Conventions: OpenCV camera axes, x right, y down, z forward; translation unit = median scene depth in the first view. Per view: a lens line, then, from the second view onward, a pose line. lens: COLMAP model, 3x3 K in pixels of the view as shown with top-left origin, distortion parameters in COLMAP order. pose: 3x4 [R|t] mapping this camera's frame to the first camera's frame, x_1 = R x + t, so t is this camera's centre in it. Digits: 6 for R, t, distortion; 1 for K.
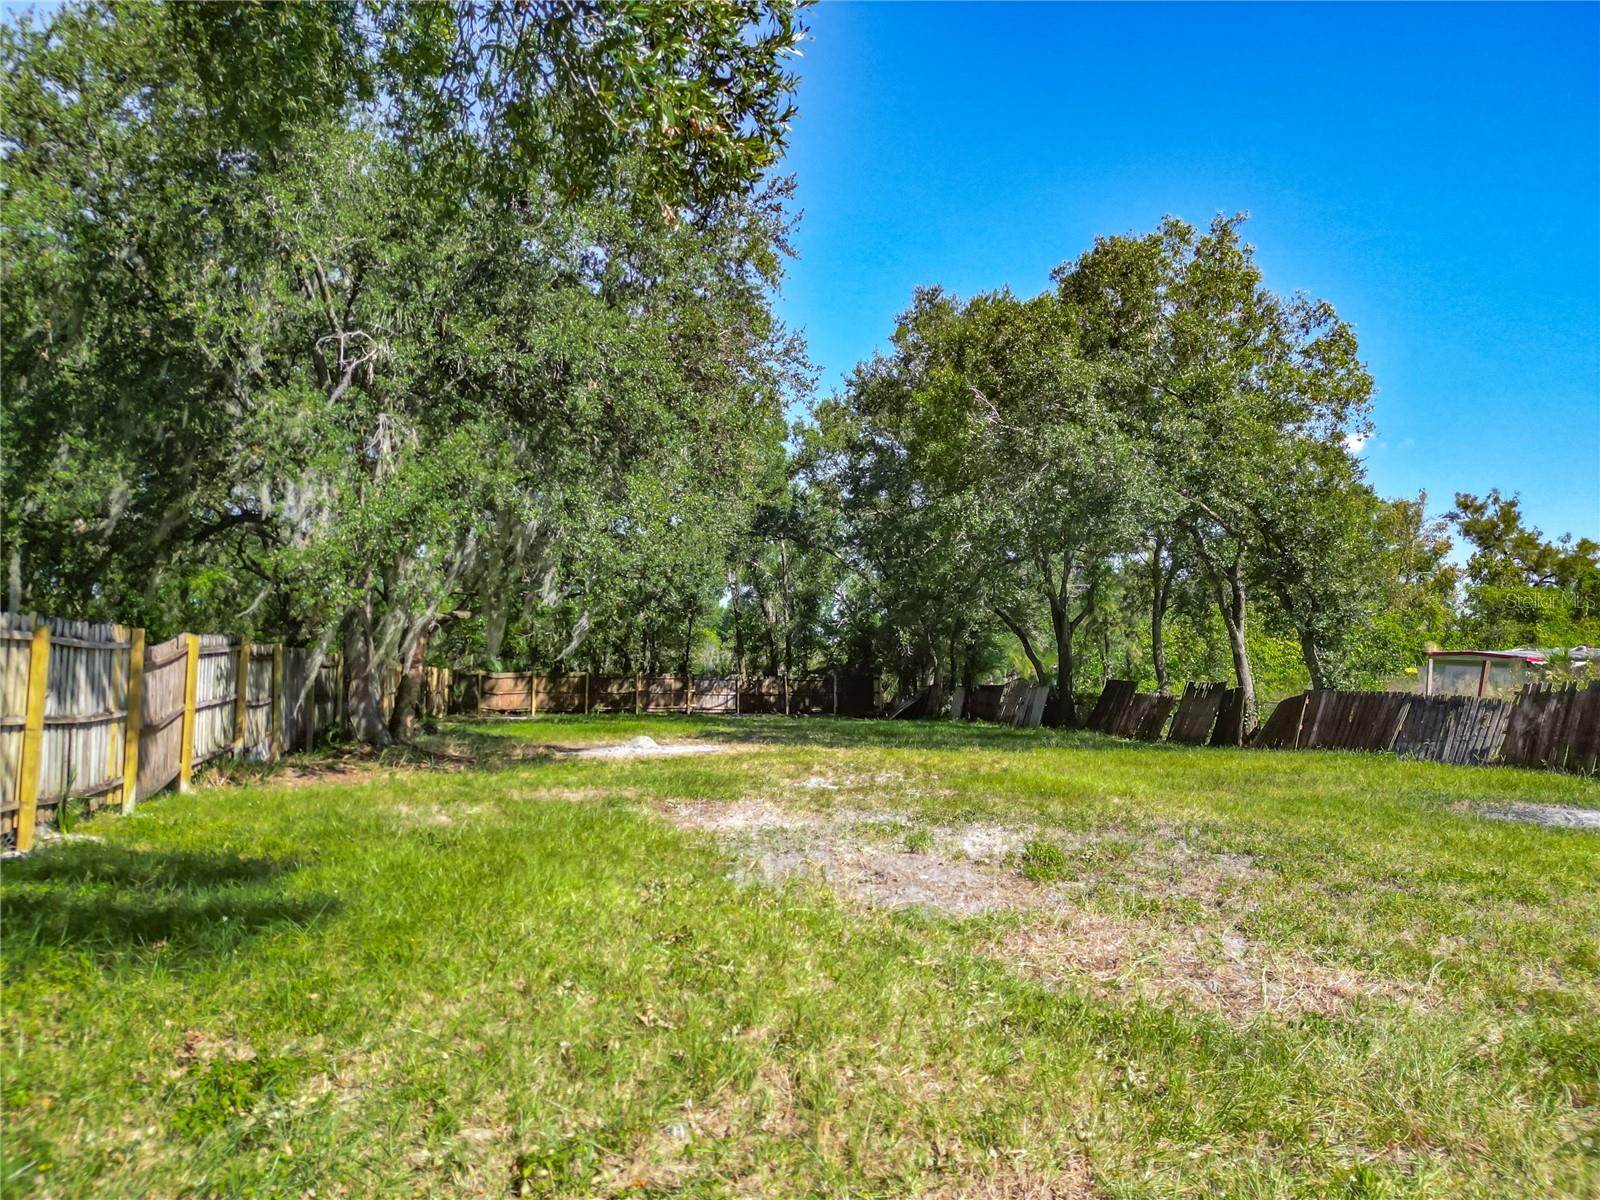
lens RADIAL K [[1155.1, 0, 796.9], [0, 1155.1, 594.8], [0, 0, 1]] dist [0.054370, -0.047675]
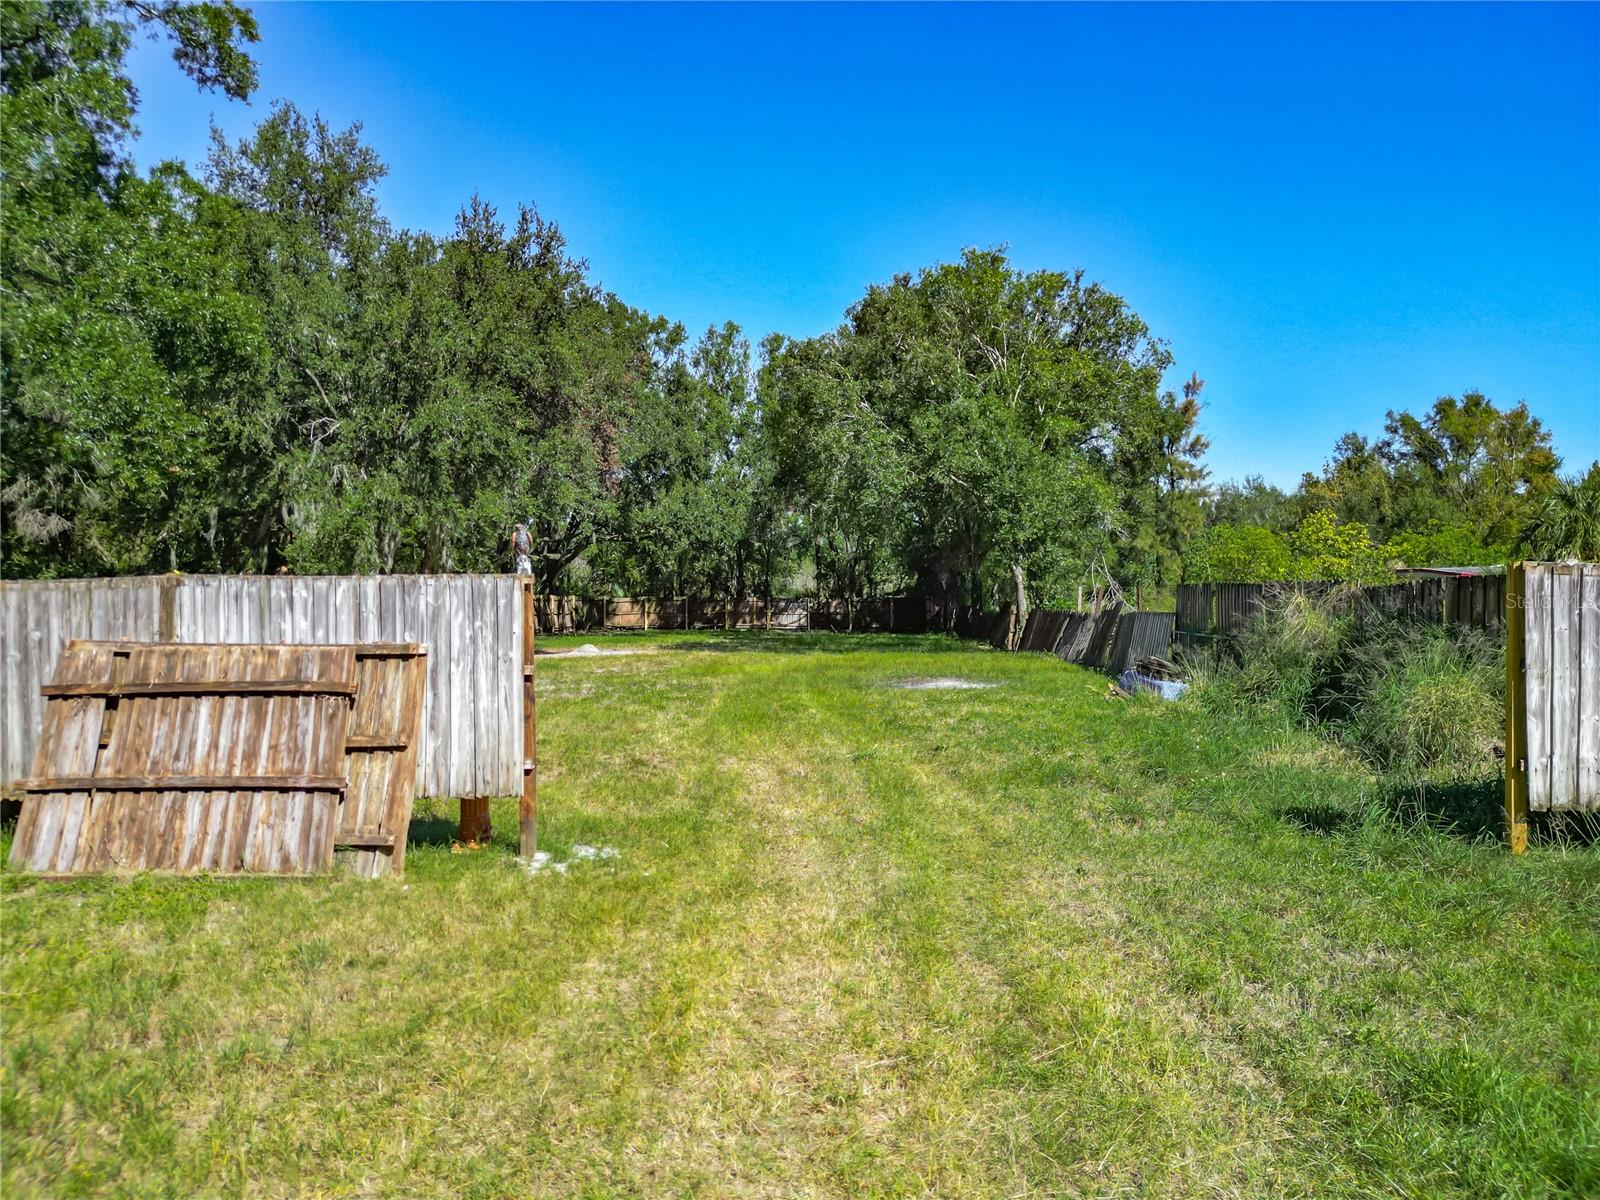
lens RADIAL K [[1155.1, 0, 796.9], [0, 1155.1, 594.8], [0, 0, 1]] dist [0.054370, -0.047675]
pose [[0.966183, -0.010286, -0.257652, 0.264720], [0.028631, 0.997305, 0.067551, -0.018029], [0.256263, -0.072643, 0.963874, -0.193864]]
